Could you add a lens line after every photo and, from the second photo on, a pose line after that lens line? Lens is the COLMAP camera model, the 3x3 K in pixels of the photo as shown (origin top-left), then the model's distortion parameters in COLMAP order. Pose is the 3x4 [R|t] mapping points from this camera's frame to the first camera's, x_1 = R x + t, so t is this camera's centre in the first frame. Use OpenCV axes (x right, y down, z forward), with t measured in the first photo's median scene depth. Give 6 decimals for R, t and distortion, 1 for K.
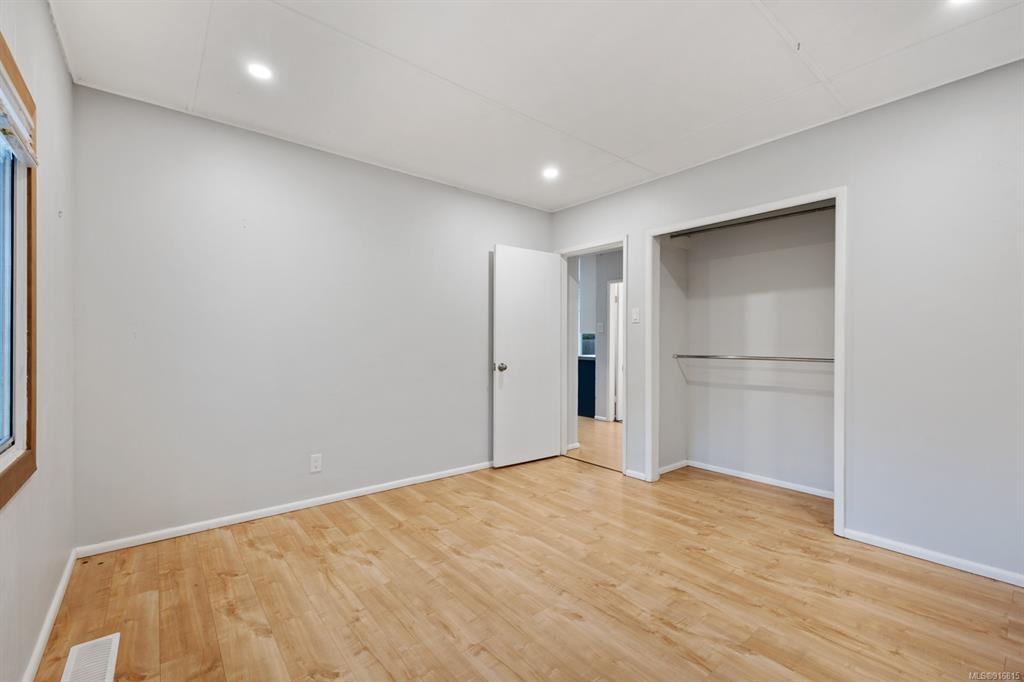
lens RADIAL K [[436.8, 0, 516.6], [0, 436.8, 344.1], [0, 0, 1]] dist [0.012327, -0.000096]
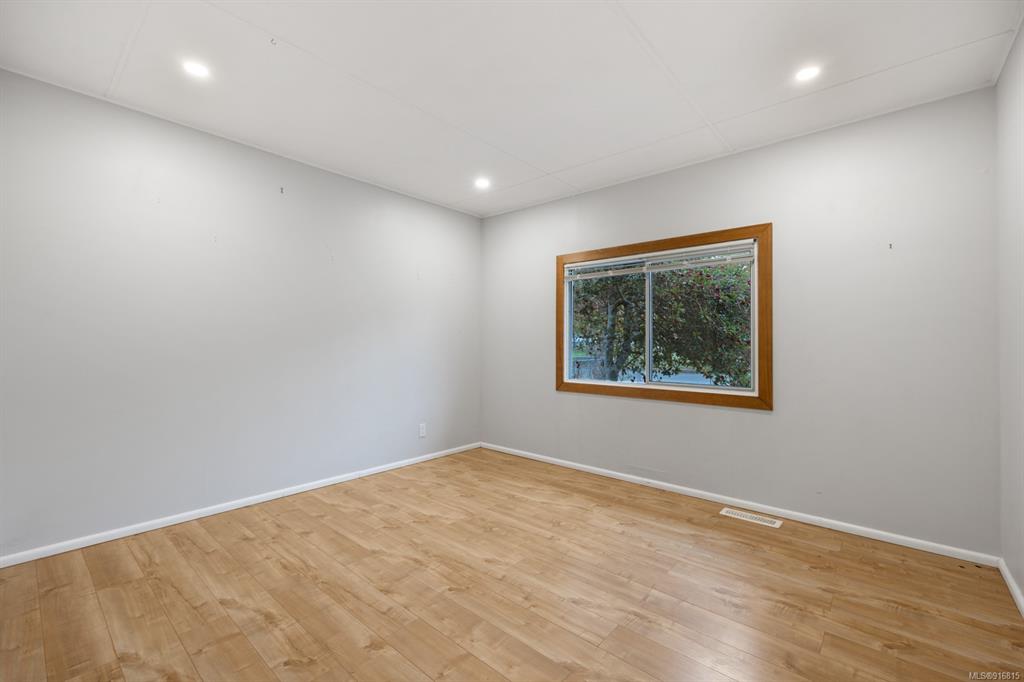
lens RADIAL K [[436.8, 0, 516.6], [0, 436.8, 344.1], [0, 0, 1]] dist [0.012327, -0.000096]
pose [[-0.985332, -0.008630, -0.170430, 0.244161], [-0.009667, 0.999939, 0.005256, -0.003566], [0.170374, 0.006826, -0.985356, 1.961306]]
